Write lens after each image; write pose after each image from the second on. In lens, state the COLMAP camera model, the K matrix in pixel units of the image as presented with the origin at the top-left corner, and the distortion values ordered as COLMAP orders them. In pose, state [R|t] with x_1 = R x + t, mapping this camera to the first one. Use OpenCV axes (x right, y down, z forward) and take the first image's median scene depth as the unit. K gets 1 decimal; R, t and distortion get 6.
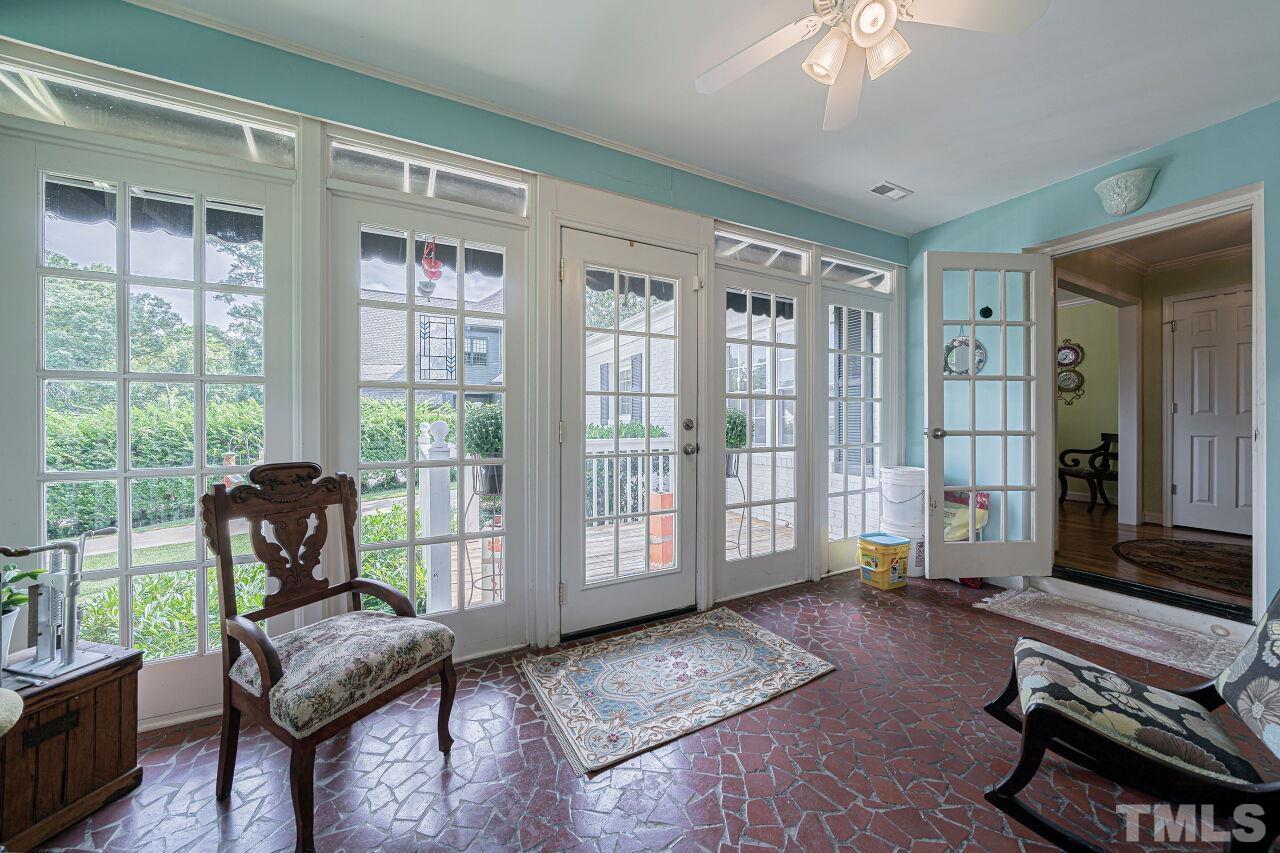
lens RADIAL K [[442.6, 0, 639.0], [0, 442.6, 425.2], [0, 0, 1]] dist [-0.011156, 0.000160]
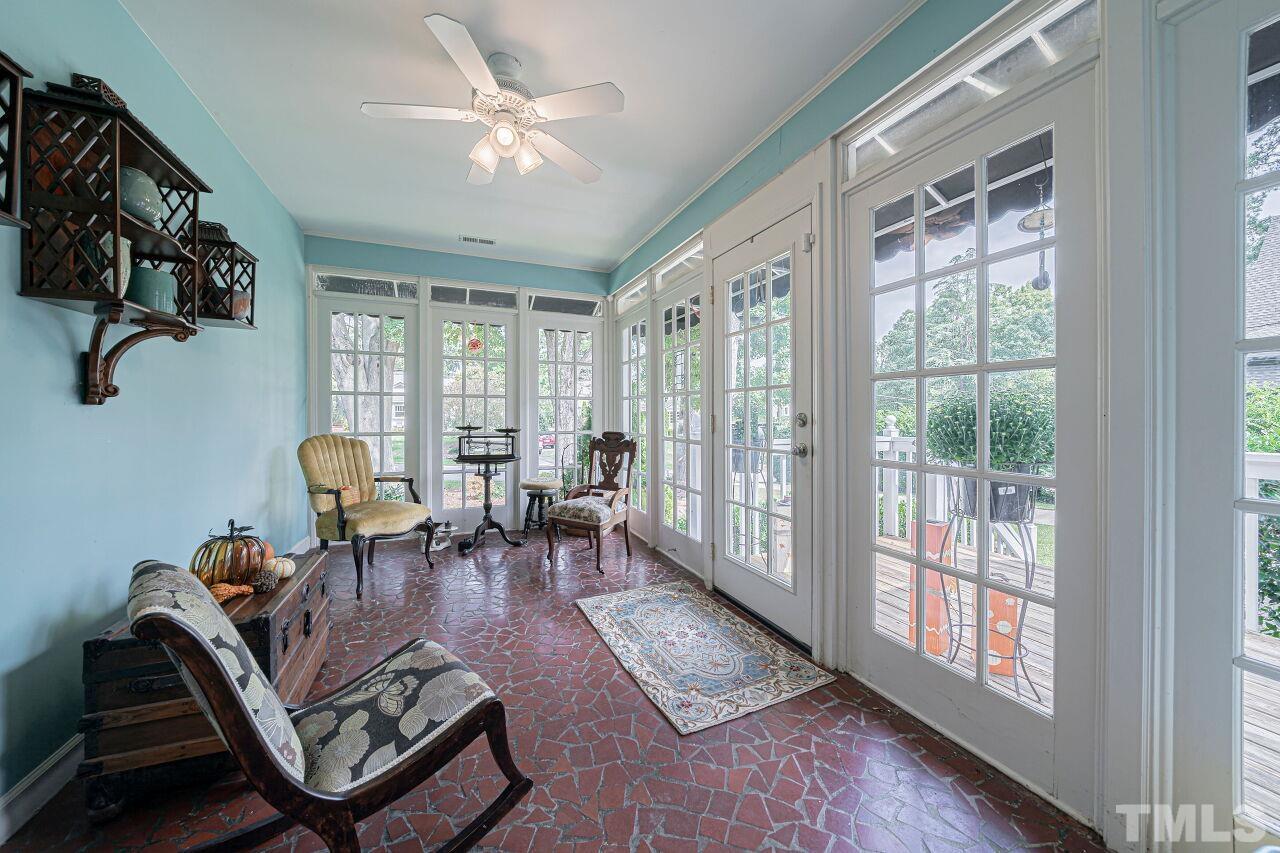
lens RADIAL K [[442.6, 0, 639.0], [0, 442.6, 425.2], [0, 0, 1]] dist [-0.011156, 0.000160]
pose [[-0.068501, 0.027311, -0.997277, 1.232135], [-0.009924, 0.999557, 0.028055, -0.016002], [0.997602, 0.011819, -0.068199, 0.987013]]
